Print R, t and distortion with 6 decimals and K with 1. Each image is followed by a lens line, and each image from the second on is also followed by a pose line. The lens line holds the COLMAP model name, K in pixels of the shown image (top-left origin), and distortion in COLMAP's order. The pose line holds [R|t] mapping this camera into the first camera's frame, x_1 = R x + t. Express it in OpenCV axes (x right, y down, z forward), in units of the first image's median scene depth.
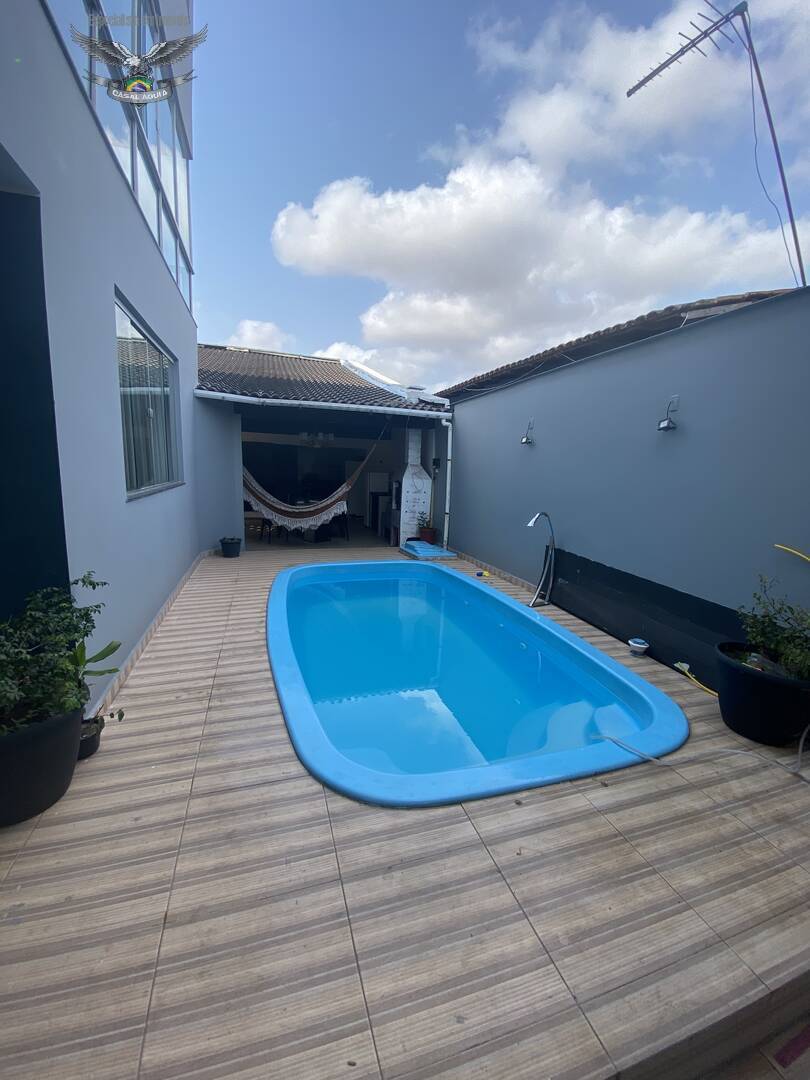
lens RADIAL K [[436.5, 0, 407.0], [0, 436.5, 536.7], [0, 0, 1]] dist [0.018534, -0.018620]
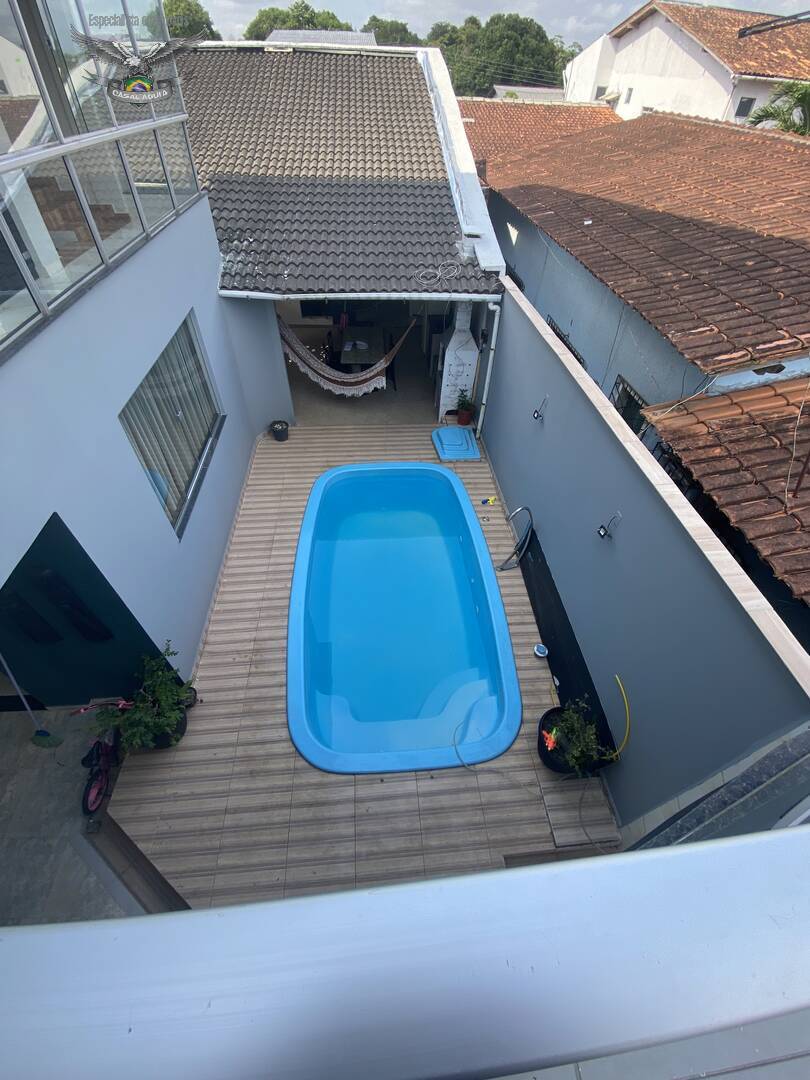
lens RADIAL K [[436.5, 0, 407.0], [0, 436.5, 536.7], [0, 0, 1]] dist [0.018534, -0.018620]
pose [[0.973136, 0.158456, -0.167027, 0.361836], [-0.027210, 0.799549, 0.599984, -1.063152], [0.228617, -0.579321, 0.782382, 0.048609]]
